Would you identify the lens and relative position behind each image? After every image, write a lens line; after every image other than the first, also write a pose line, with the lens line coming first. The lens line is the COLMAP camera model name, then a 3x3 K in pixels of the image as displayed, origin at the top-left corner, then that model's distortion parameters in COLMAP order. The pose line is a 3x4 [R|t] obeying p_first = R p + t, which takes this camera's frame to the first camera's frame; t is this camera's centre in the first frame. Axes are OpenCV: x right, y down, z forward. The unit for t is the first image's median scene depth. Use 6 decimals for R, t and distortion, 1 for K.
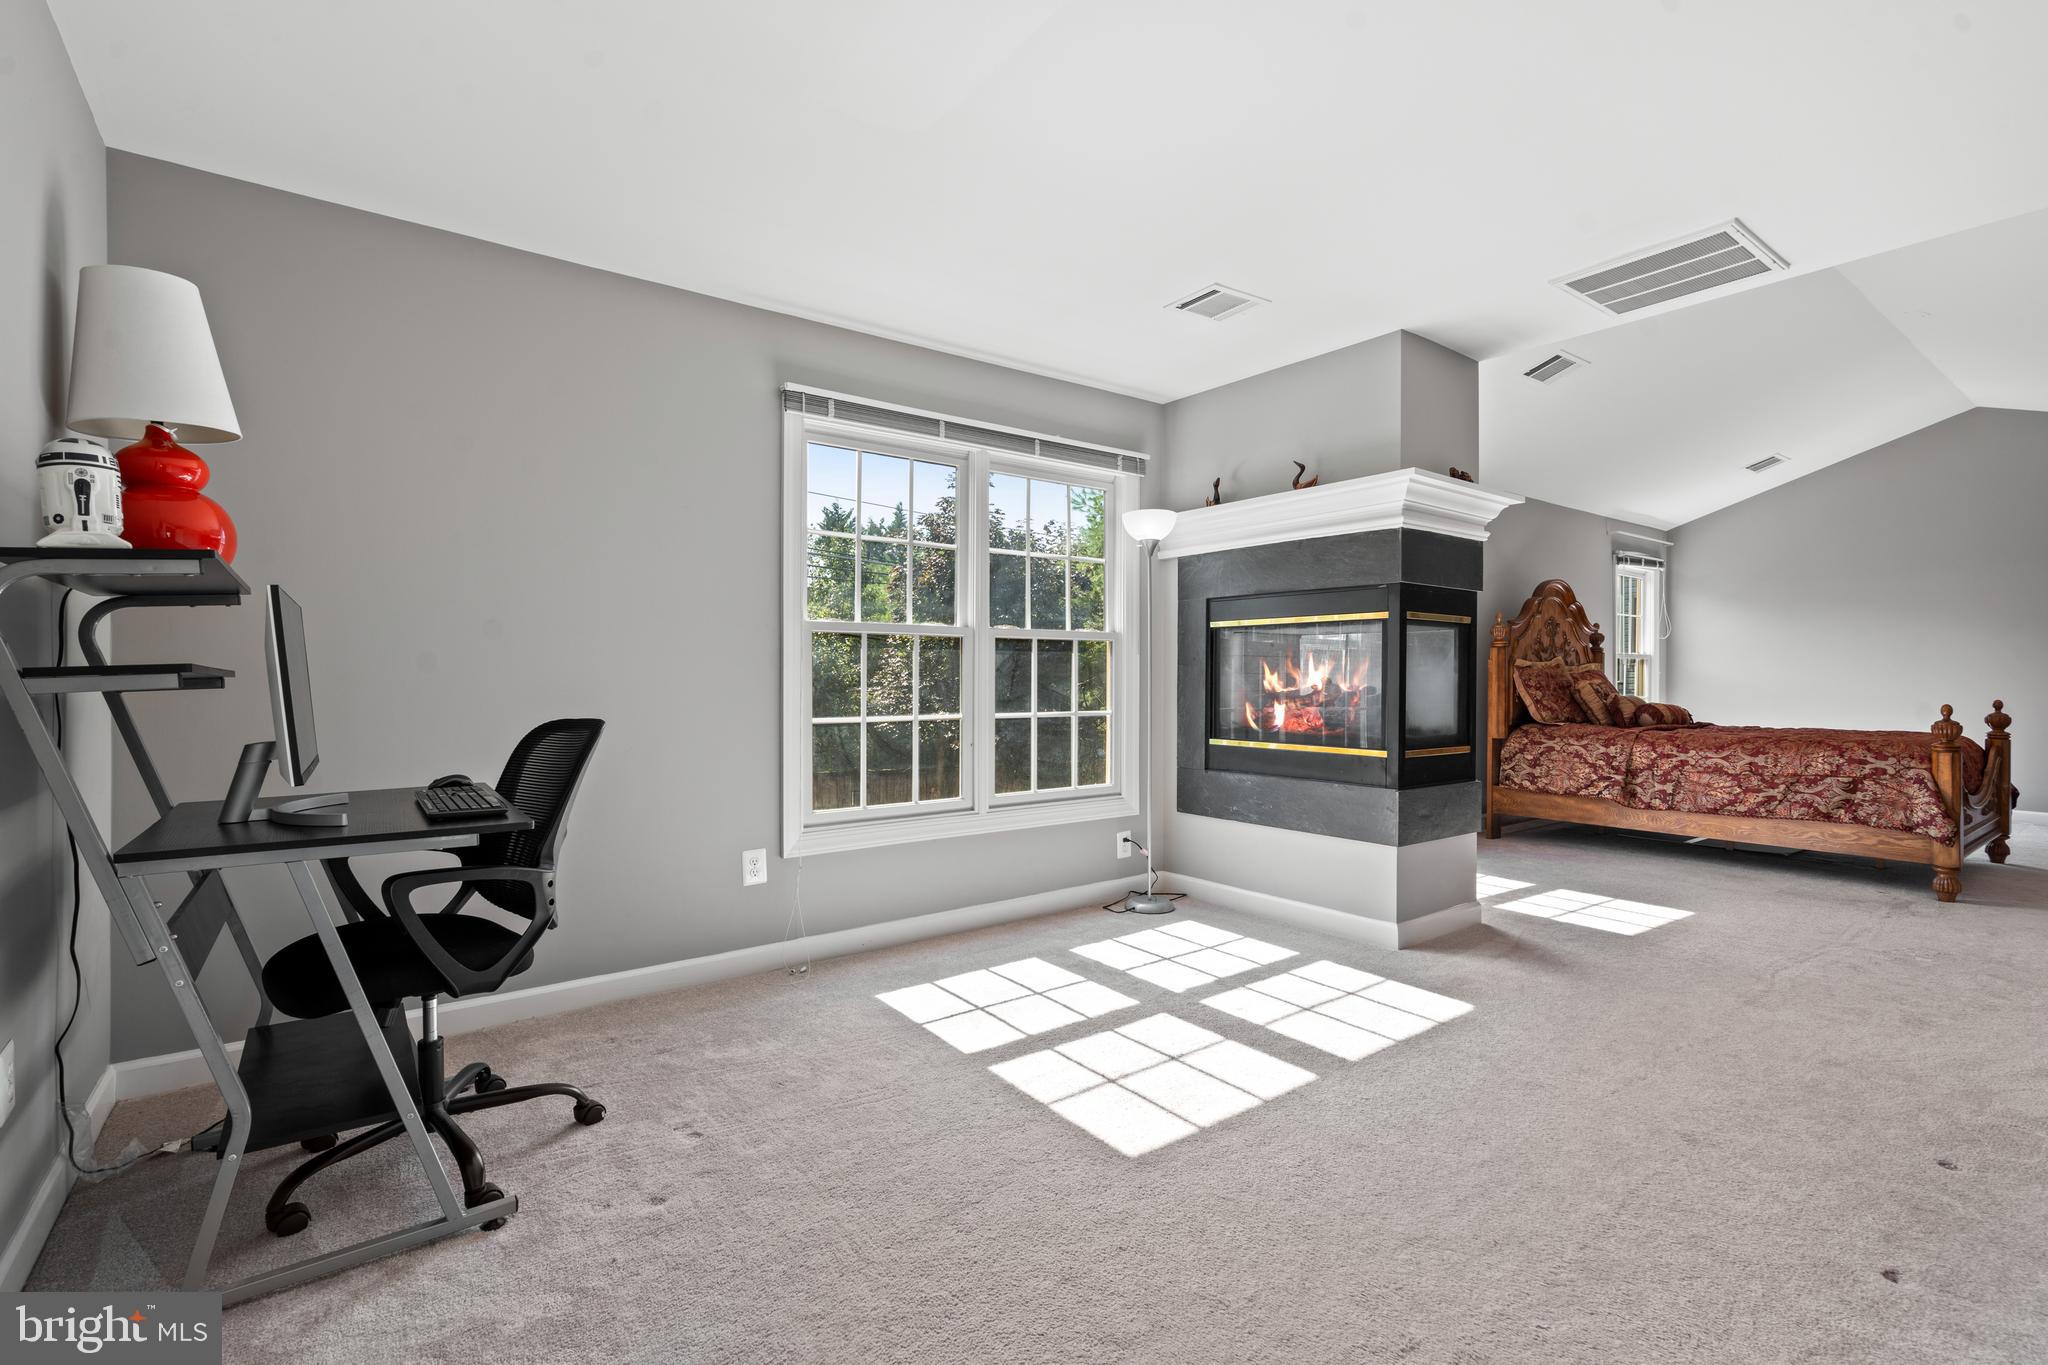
lens RADIAL K [[926.8, 0, 1024.0], [0, 926.8, 682.5], [0, 0, 1]] dist [-0.000189, -0.000120]
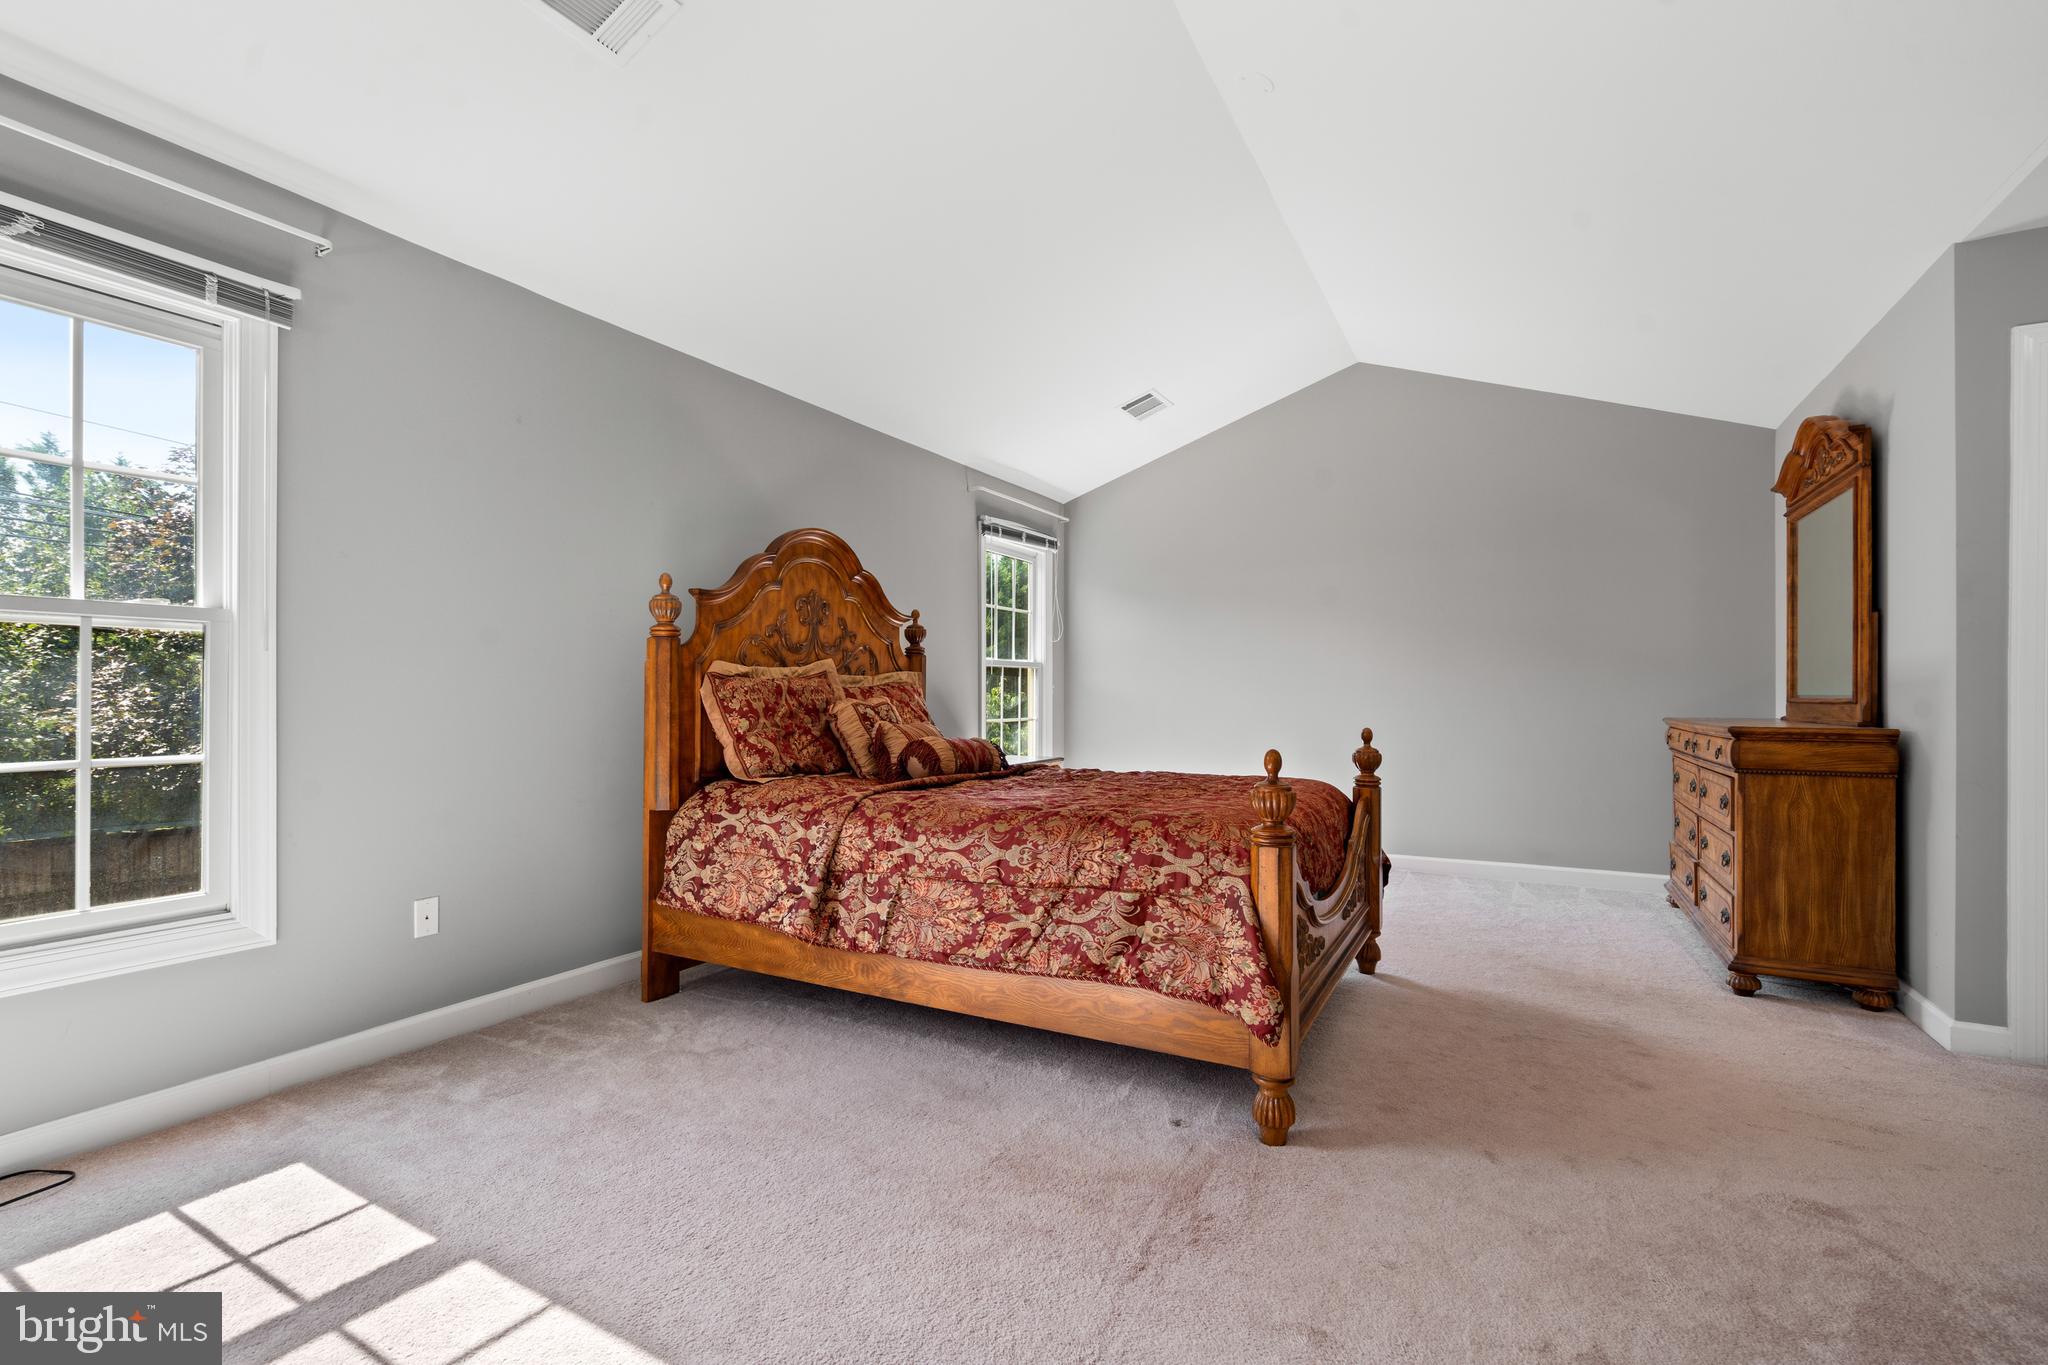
lens RADIAL K [[931.1, 0, 1021.8], [0, 931.1, 690.4], [0, 0, 1]] dist [-0.001575, 0.000732]
pose [[0.910695, -0.000032, 0.413080, 0.550657], [0.001887, 0.999990, -0.004083, -0.006045], [-0.413076, 0.004497, 0.910685, 0.494205]]
